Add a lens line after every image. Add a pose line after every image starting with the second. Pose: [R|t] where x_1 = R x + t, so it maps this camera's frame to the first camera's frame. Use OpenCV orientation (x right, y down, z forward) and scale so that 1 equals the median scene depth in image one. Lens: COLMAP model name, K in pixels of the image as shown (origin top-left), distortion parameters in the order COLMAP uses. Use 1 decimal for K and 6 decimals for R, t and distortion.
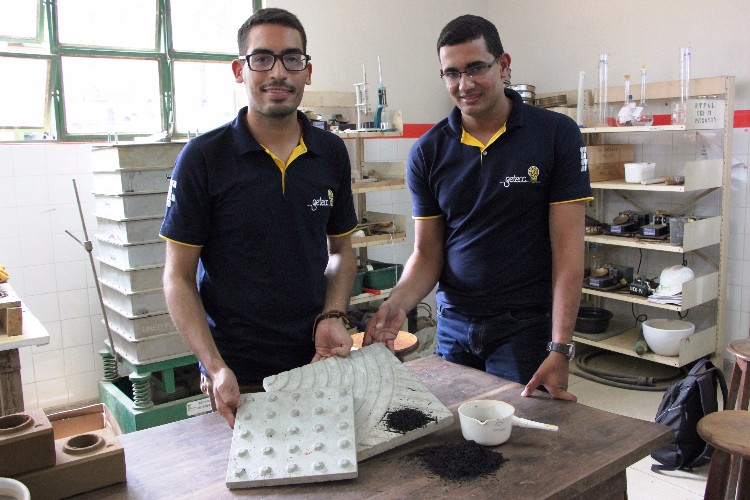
lens RADIAL K [[671.1, 0, 376.1], [0, 671.1, 237.0], [0, 0, 1]] dist [-0.134537, 0.119829]
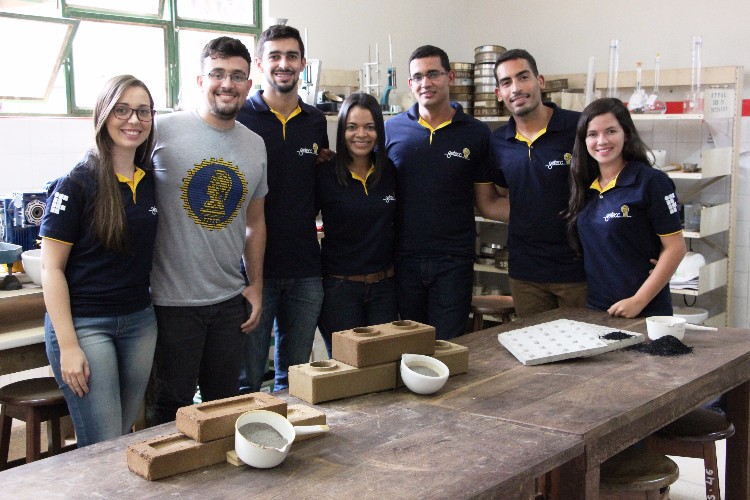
lens RADIAL K [[984.5, 0, 375.0], [0, 984.5, 250.0], [0, 0, 1]] dist [0.020731, 0.077481]
pose [[0.973194, -0.008010, 0.229848, -0.372781], [0.010413, 0.999903, -0.009245, 0.050333], [-0.229752, 0.011390, 0.973183, -0.380740]]
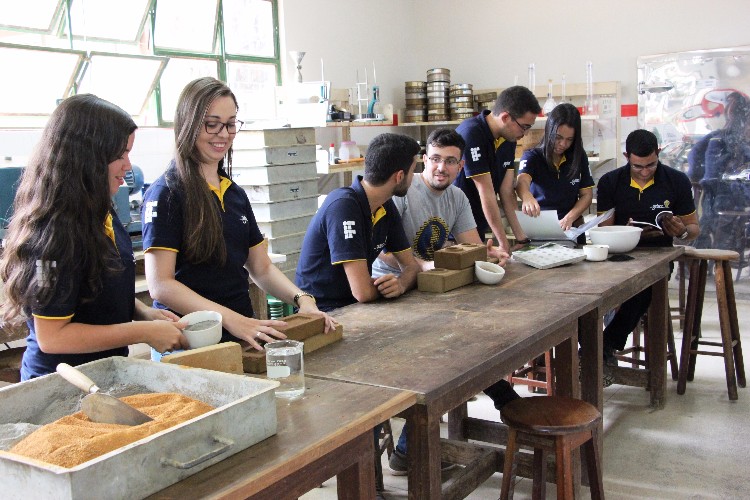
lens RADIAL K [[853.1, 0, 375.0], [0, 853.1, 250.0], [0, 0, 1]] dist [-0.095696, 0.350025]
pose [[0.938372, -0.051329, 0.341795, -0.627113], [0.053768, 0.998551, 0.002342, 0.093858], [-0.341420, 0.016180, 0.939772, -0.580028]]
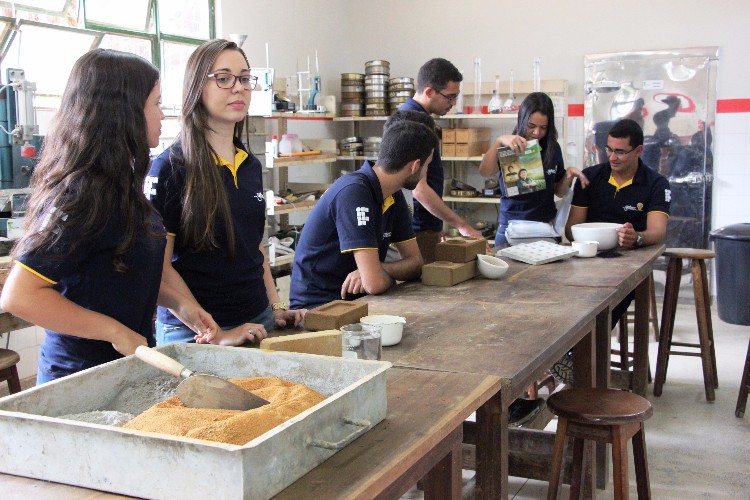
lens RADIAL K [[911.8, 0, 385.8], [0, 911.8, 248.9], [0, 0, 1]] dist [-0.063753, 0.434631]
pose [[0.878606, -0.038908, 0.475960, -0.744999], [0.046973, 0.998883, -0.005054, 0.109025], [-0.475232, 0.026798, 0.879452, -0.532267]]
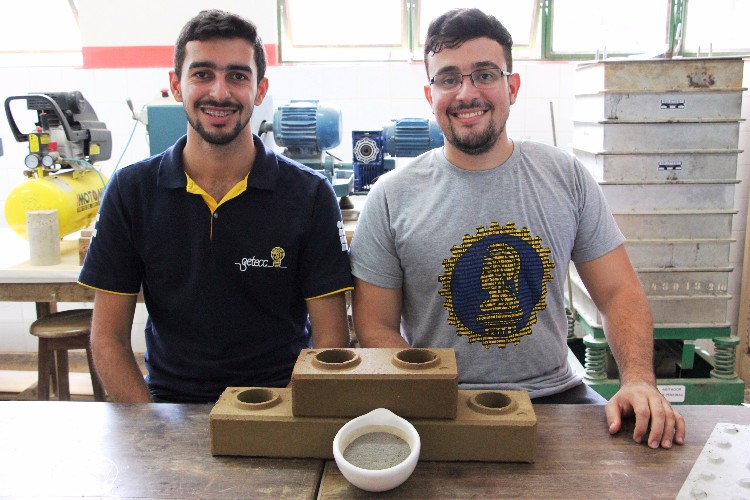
lens RADIAL K [[753.1, 0, 375.0], [0, 753.1, 250.0], [0, 0, 1]] dist [-0.129690, 0.229363]
pose [[0.771520, 0.142891, -0.619951, -0.003706], [-0.094368, 0.989375, 0.110598, 0.015055], [0.629167, -0.026825, 0.776807, 0.071971]]
